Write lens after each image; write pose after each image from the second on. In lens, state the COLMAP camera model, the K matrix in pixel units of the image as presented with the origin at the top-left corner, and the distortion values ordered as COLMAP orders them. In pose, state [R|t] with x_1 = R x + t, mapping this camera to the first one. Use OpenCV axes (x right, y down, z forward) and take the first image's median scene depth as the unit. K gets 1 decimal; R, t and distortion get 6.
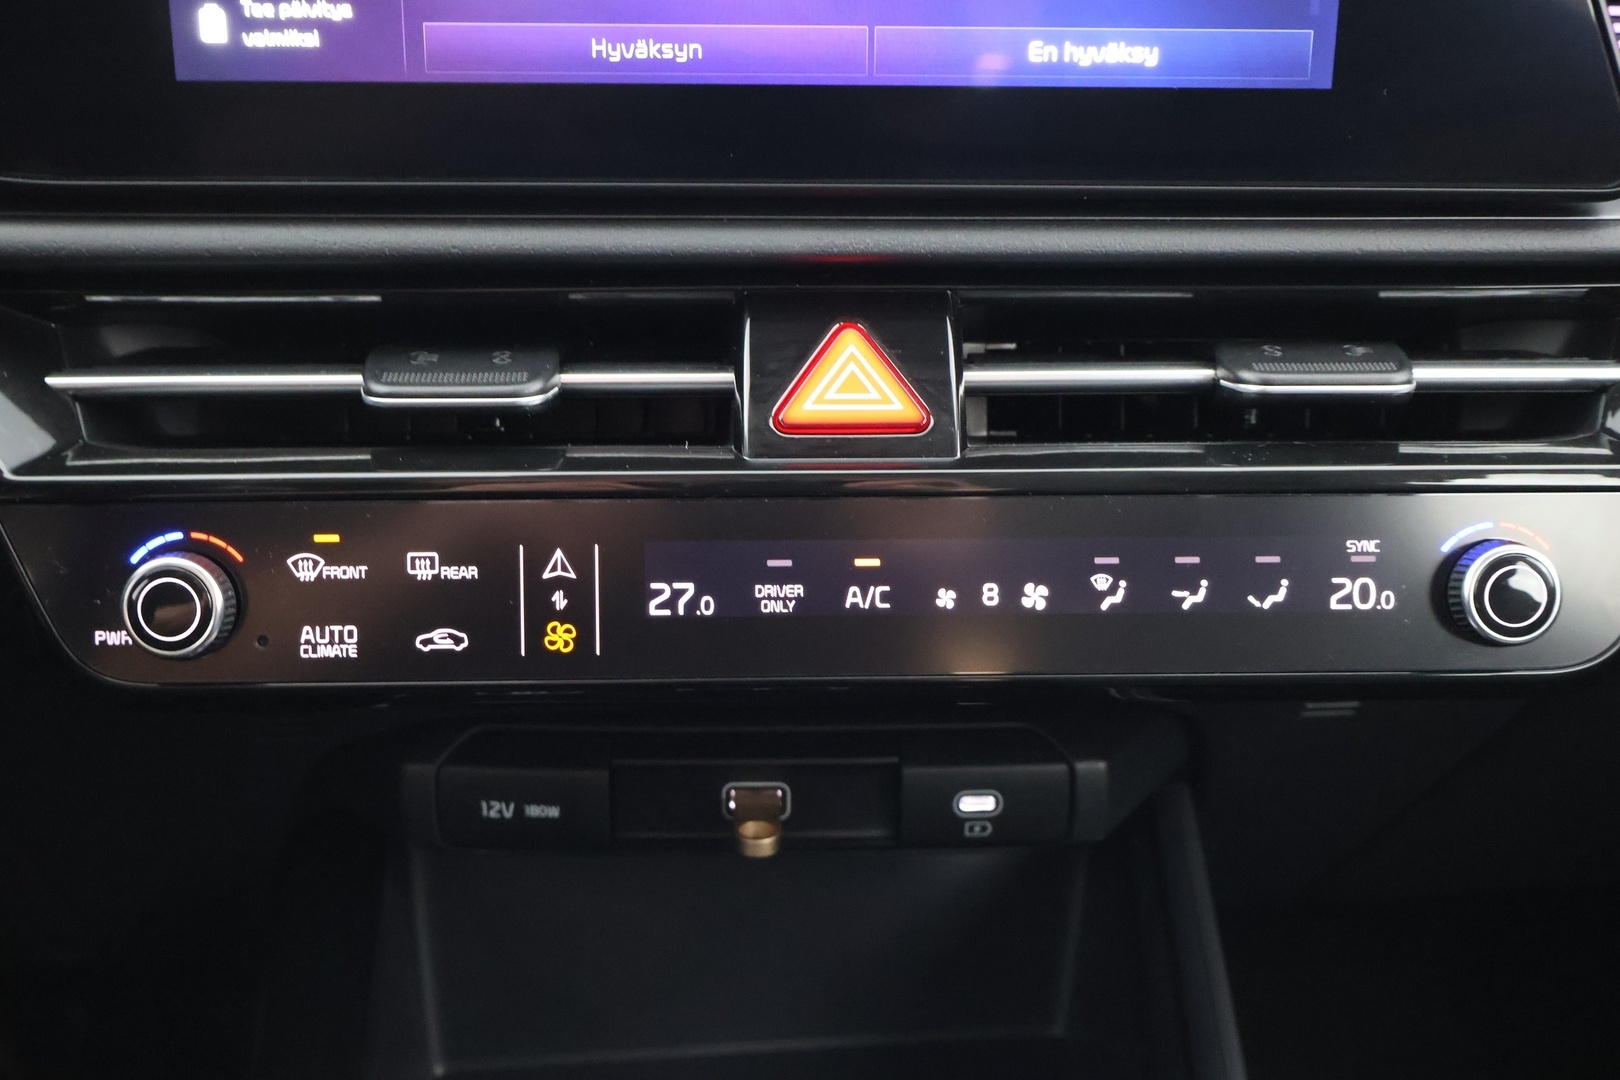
lens RADIAL K [[1772.9, 0, 806.8], [0, 1772.9, 535.6], [0, 0, 1]] dist [-0.000323, 0.000000]
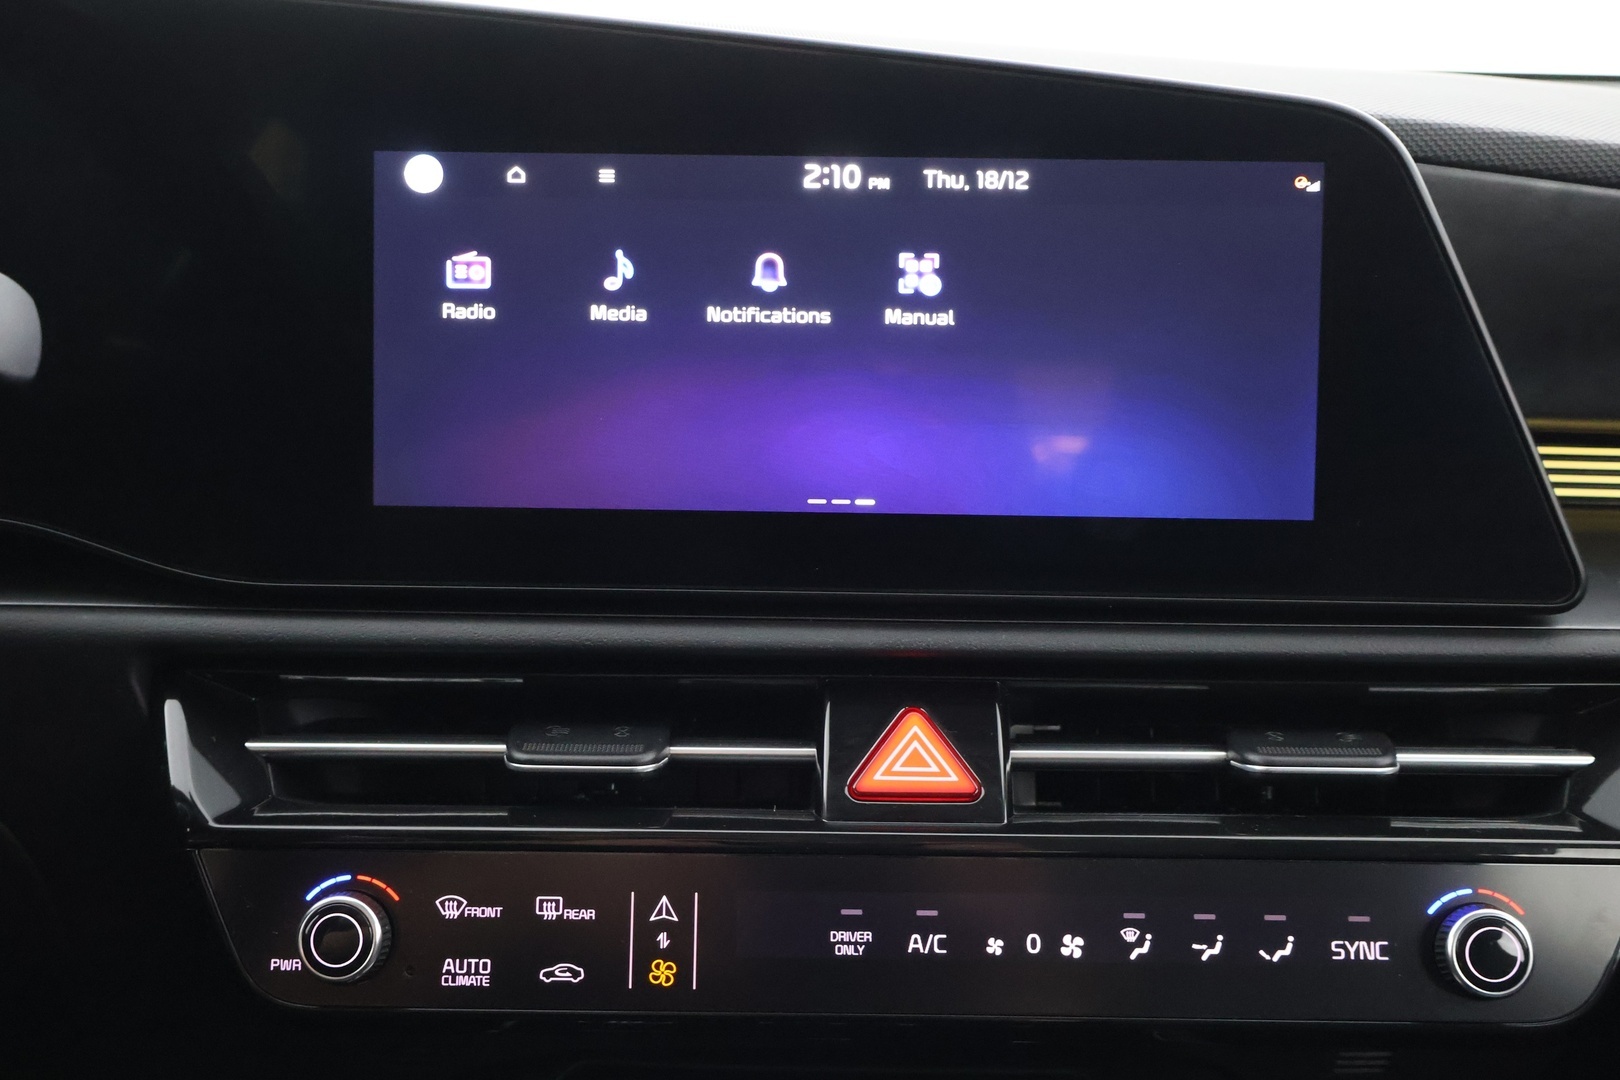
lens RADIAL K [[1772.9, 0, 809.1], [0, 1772.9, 531.8], [0, 0, 1]] dist [-0.000323, 0.000000]
pose [[0.998914, 0.010969, -0.045272, 0.006601], [-0.020177, 0.977862, -0.208274, 0.014235], [0.041985, 0.208961, 0.977022, -0.192460]]
